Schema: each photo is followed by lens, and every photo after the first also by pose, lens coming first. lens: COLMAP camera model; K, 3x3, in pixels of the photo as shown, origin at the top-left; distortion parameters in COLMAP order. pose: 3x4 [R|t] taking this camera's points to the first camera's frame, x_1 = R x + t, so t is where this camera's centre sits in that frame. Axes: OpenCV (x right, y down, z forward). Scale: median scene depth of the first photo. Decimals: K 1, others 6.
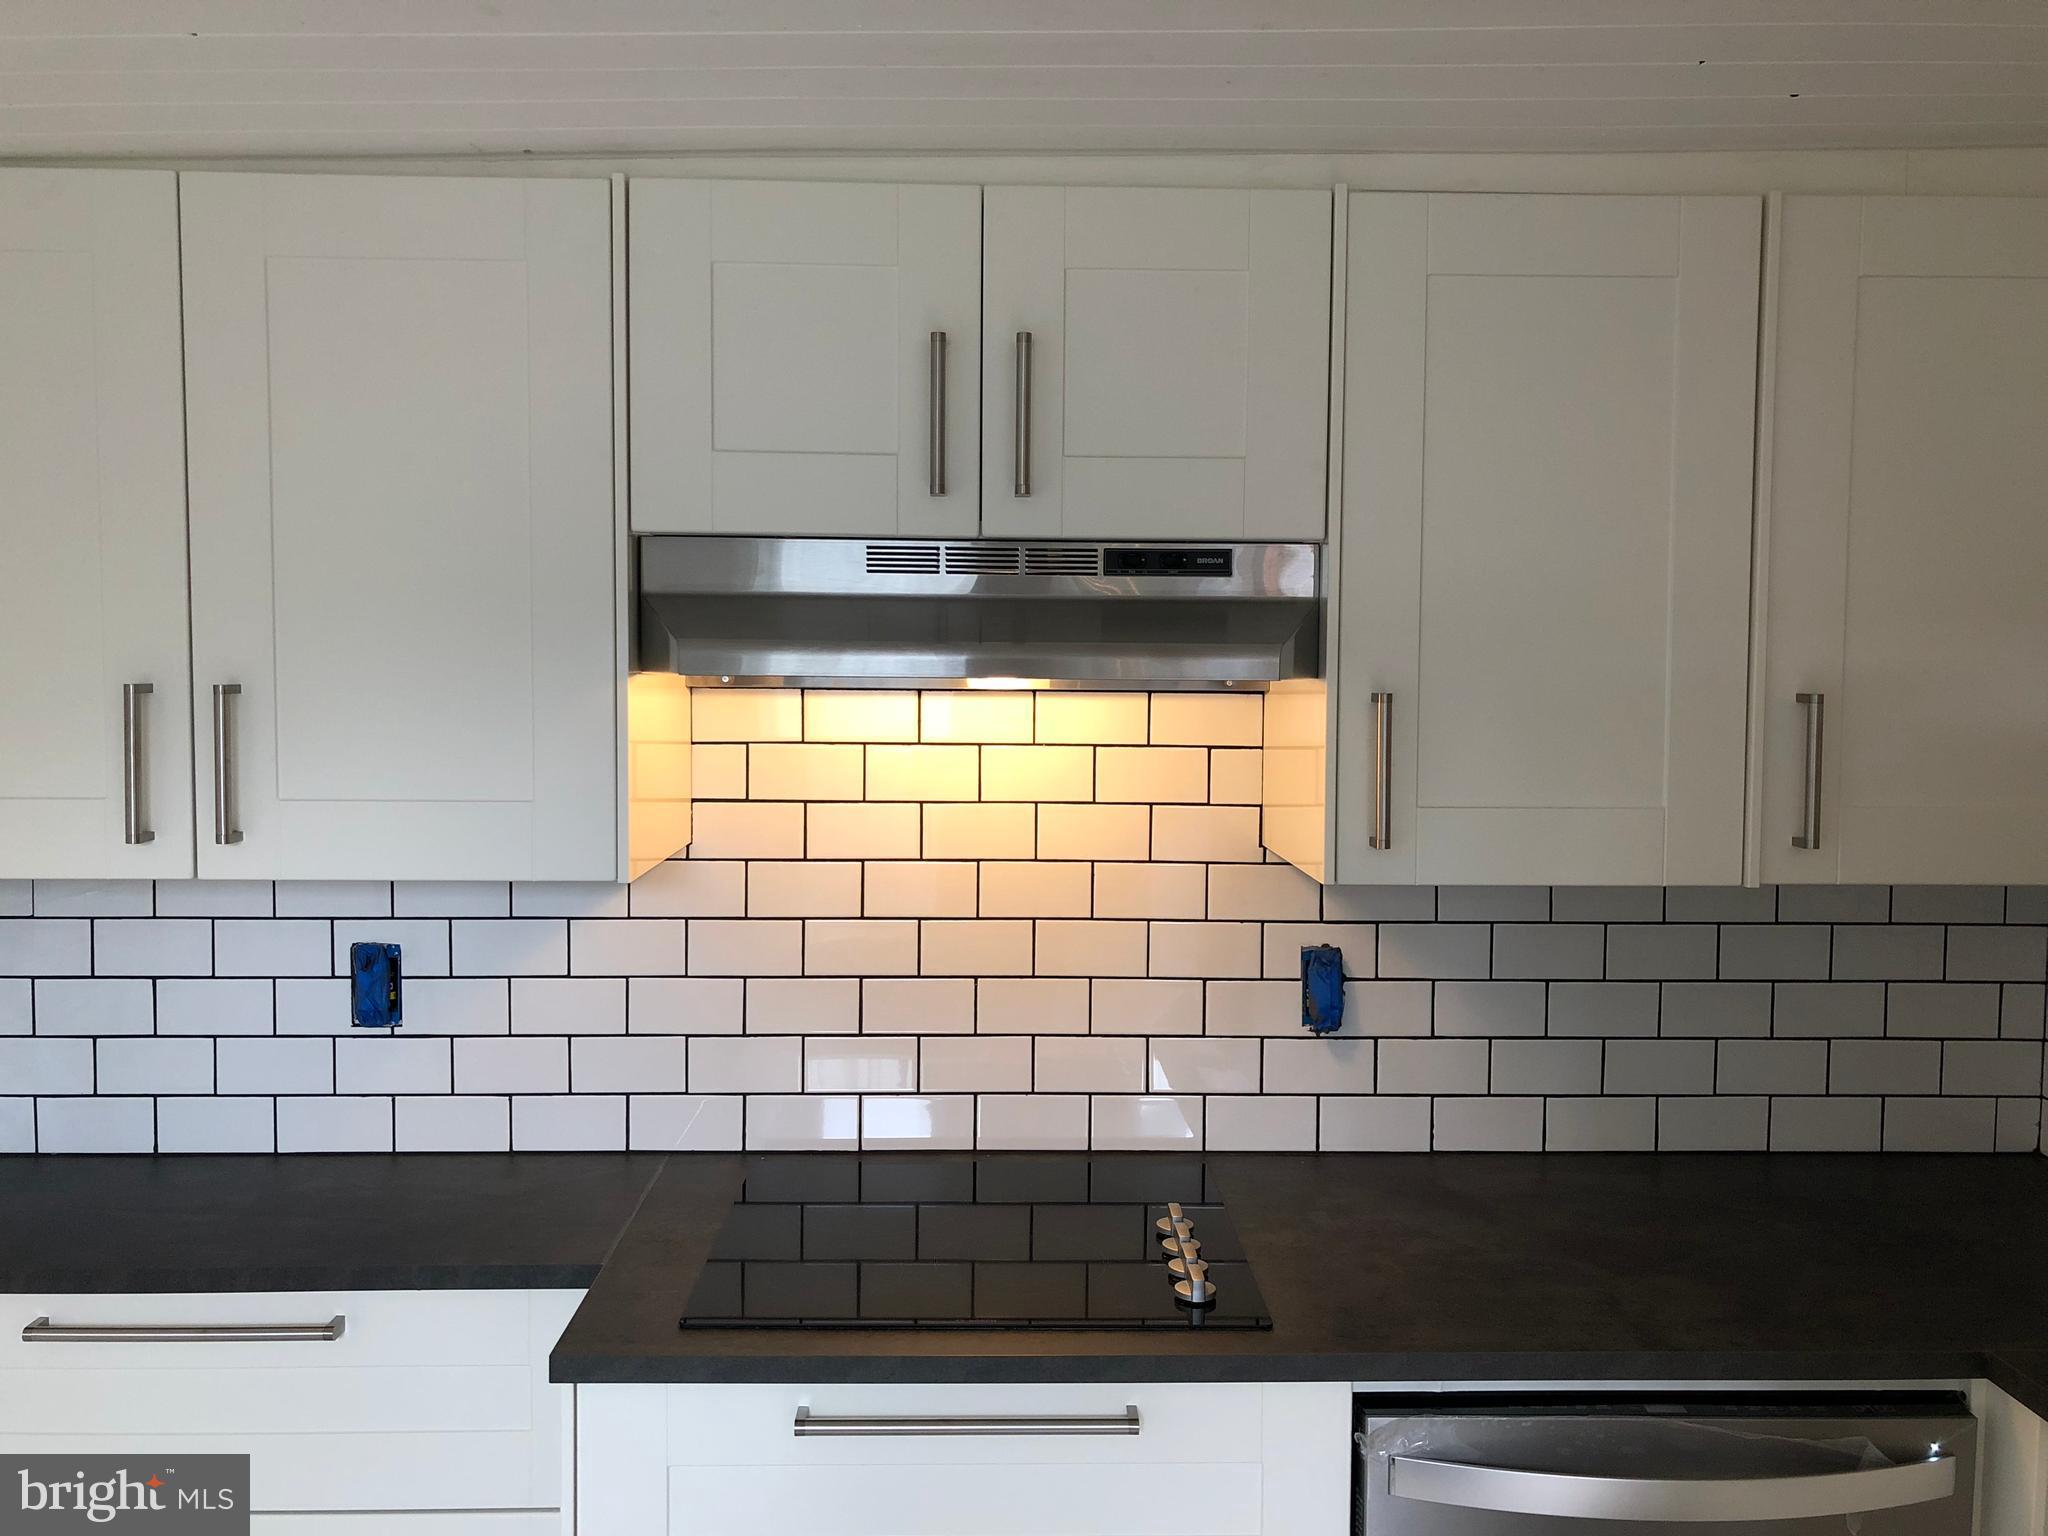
lens RADIAL K [[1669.8, 0, 1024.0], [0, 1669.8, 768.0], [0, 0, 1]] dist [0.017781, 0.002330]
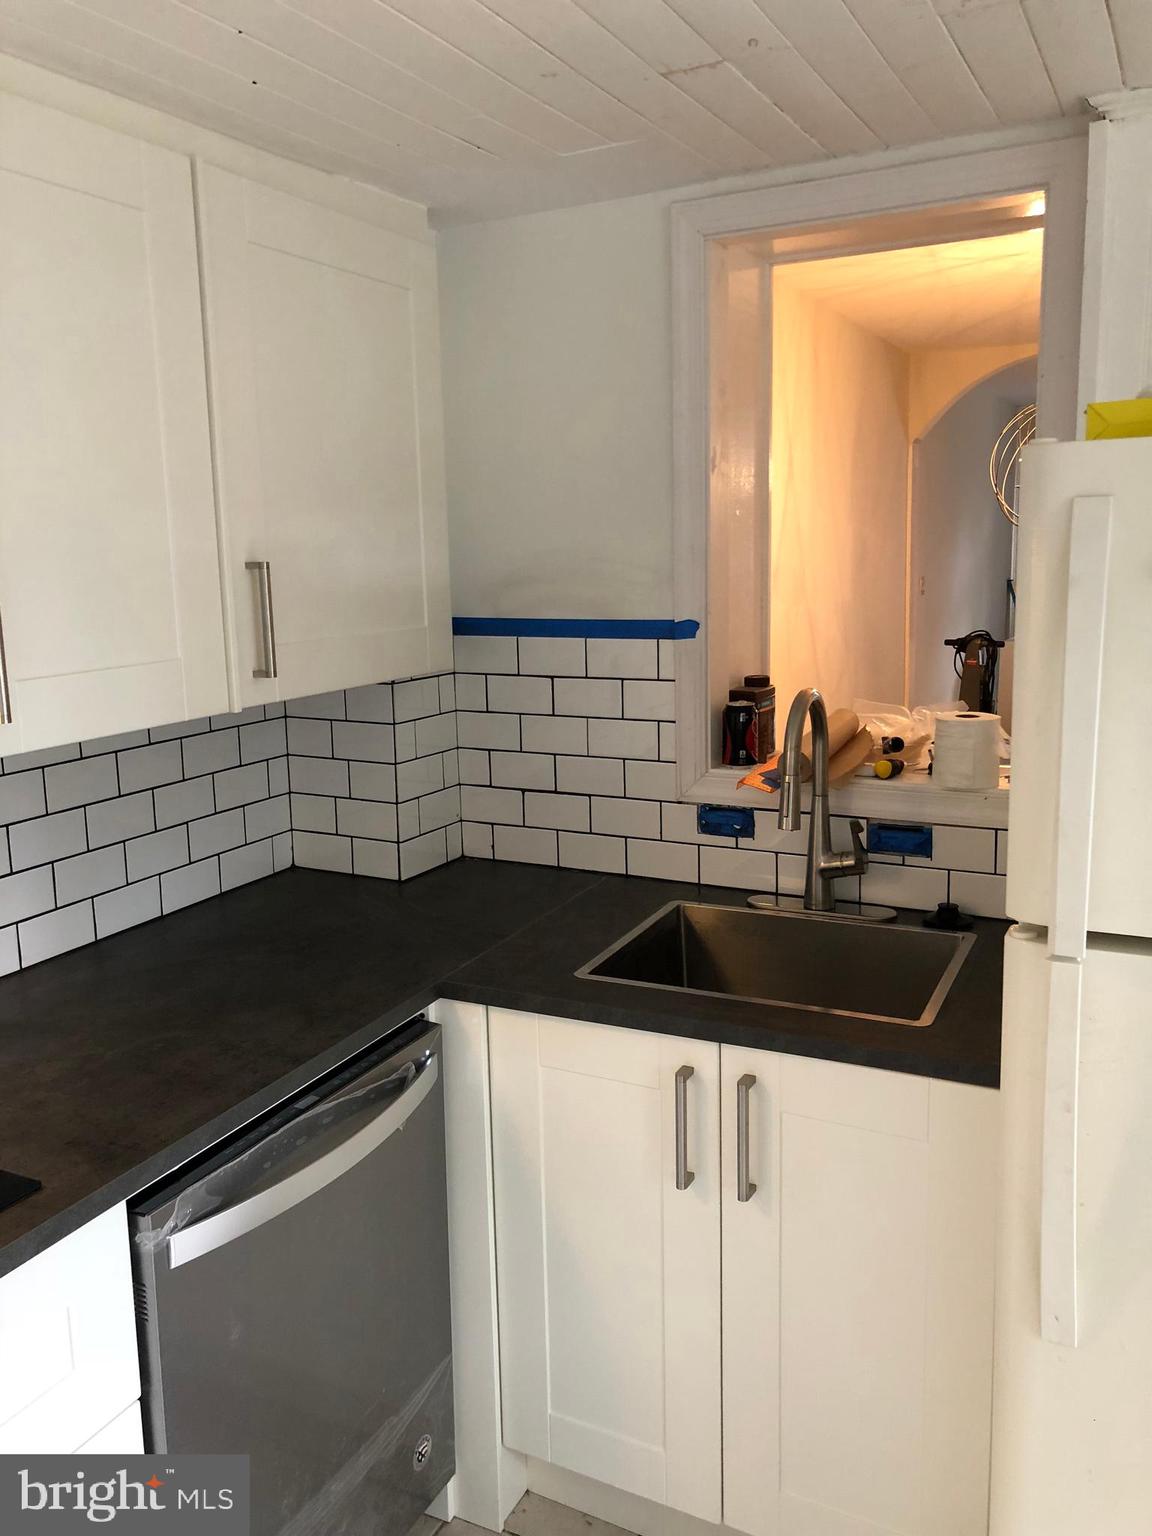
lens RADIAL K [[1252.3, 0, 580.2], [0, 1252.3, 758.4], [0, 0, 1]] dist [0.017781, 0.002330]
pose [[0.458457, -0.168991, 0.872502, -0.305470], [0.080945, 0.985614, 0.148367, -0.017175], [-0.885023, 0.002605, 0.465540, 0.304749]]
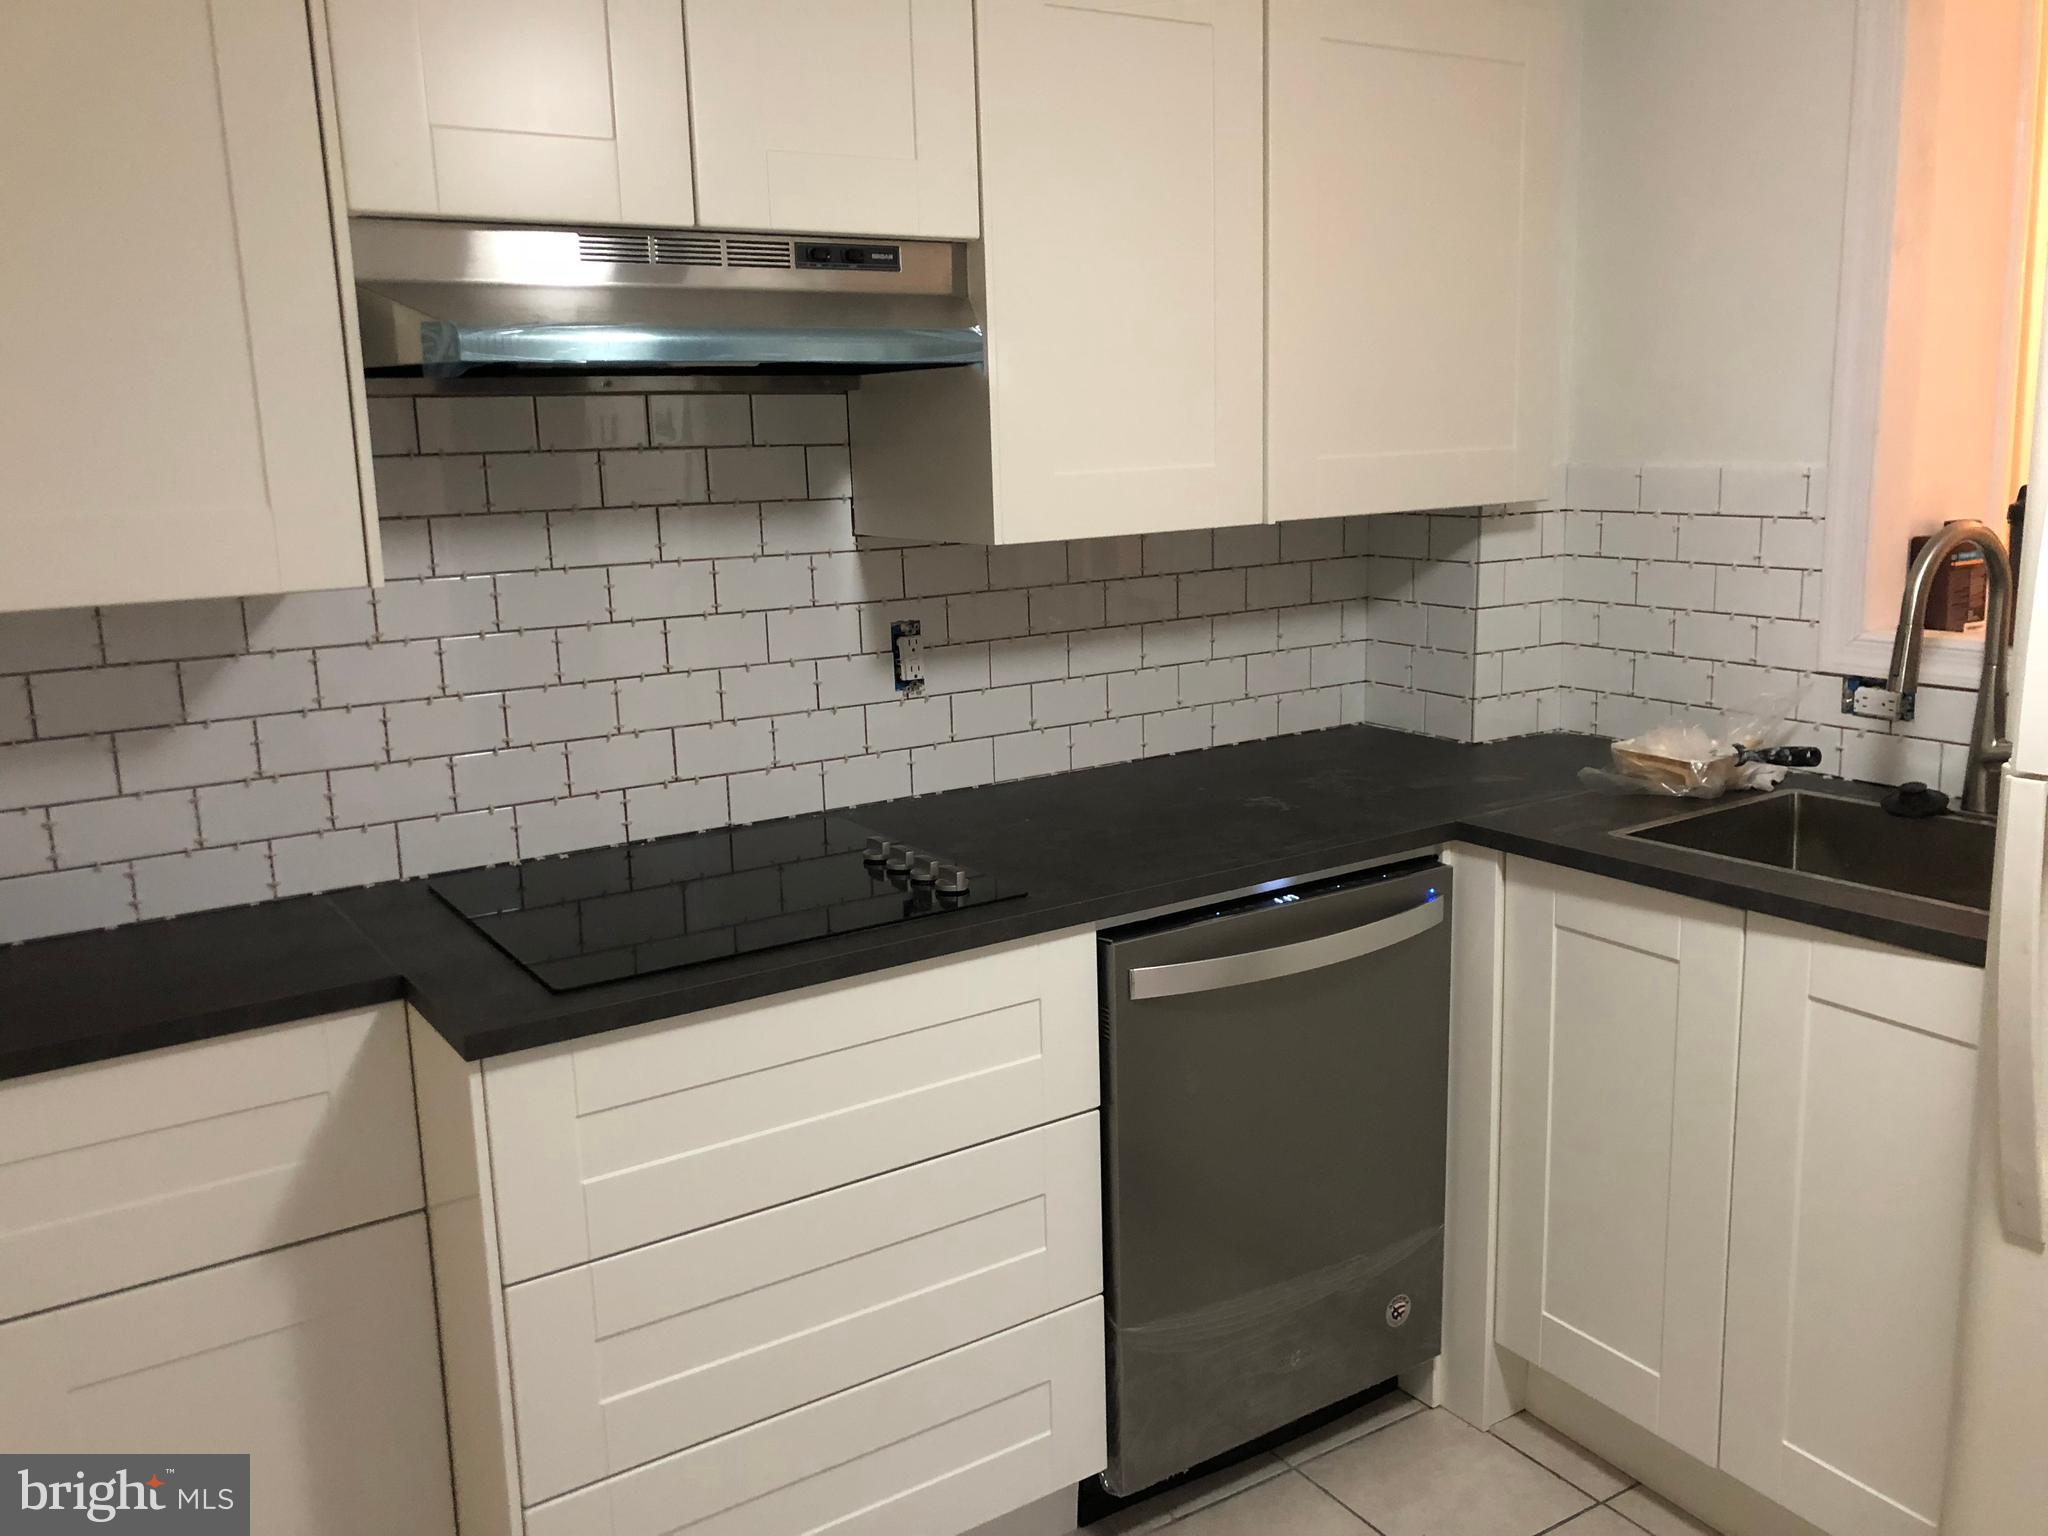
lens RADIAL K [[1669.8, 0, 1024.0], [0, 1669.8, 768.0], [0, 0, 1]] dist [0.017781, 0.002330]
pose [[0.848751, -0.135773, 0.511065, -0.424161], [0.069594, 0.986749, 0.146569, 0.055445], [-0.524193, -0.088834, 0.846953, -0.024069]]
